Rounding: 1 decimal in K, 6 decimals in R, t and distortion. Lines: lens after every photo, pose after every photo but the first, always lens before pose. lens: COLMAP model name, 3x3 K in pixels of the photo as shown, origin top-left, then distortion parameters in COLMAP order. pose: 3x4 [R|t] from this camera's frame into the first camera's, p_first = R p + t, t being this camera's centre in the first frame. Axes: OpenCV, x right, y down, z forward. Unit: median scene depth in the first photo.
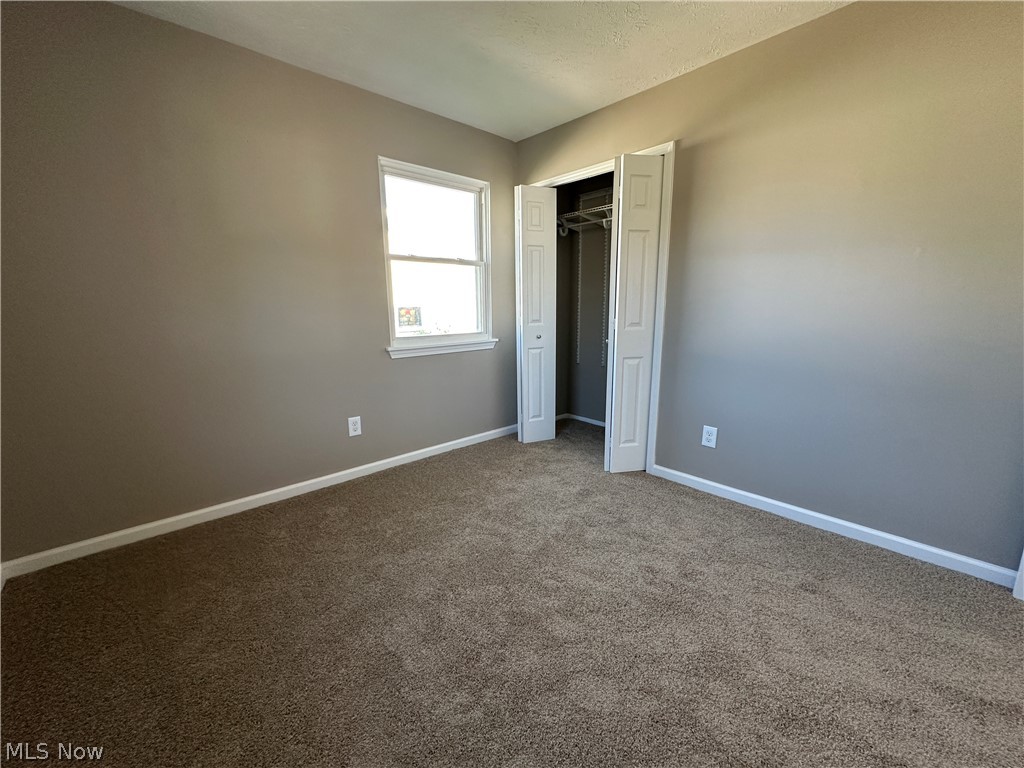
lens RADIAL K [[409.7, 0, 508.0], [0, 409.7, 384.4], [0, 0, 1]] dist [-0.003727, 0.001790]
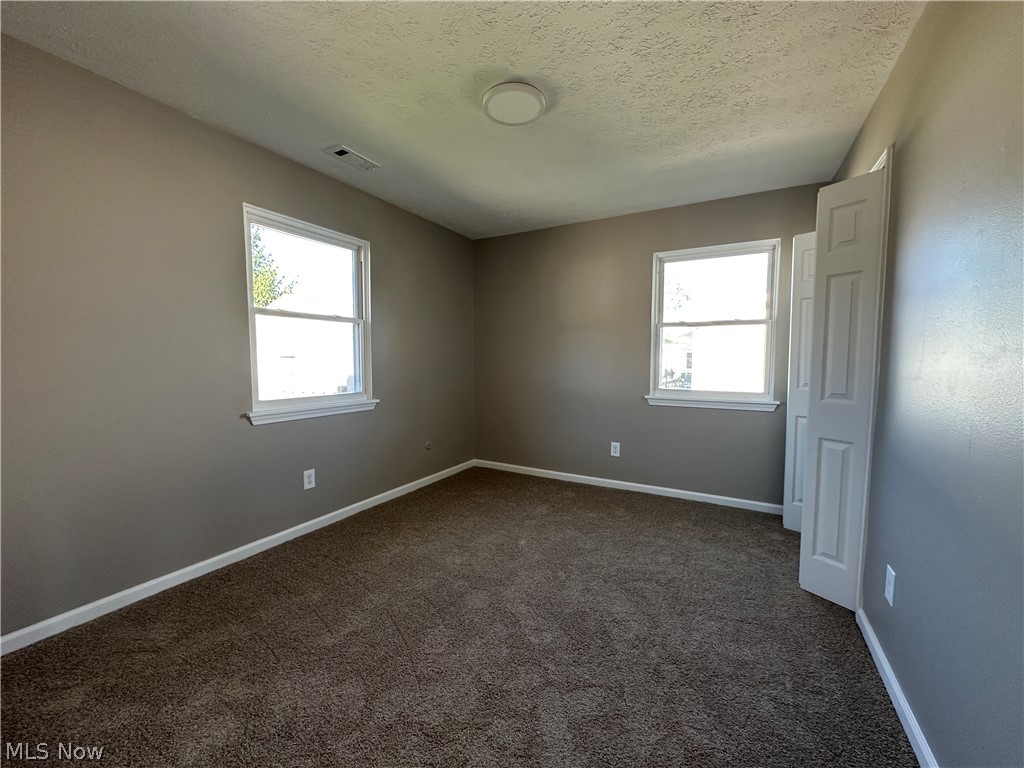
lens RADIAL K [[409.7, 0, 518.4], [0, 409.7, 386.2], [0, 0, 1]] dist [-0.003727, 0.001790]
pose [[0.329190, 0.078172, -0.941022, 0.781868], [-0.194124, 0.980883, 0.013574, -0.059141], [0.924094, 0.178207, 0.338072, 0.203483]]
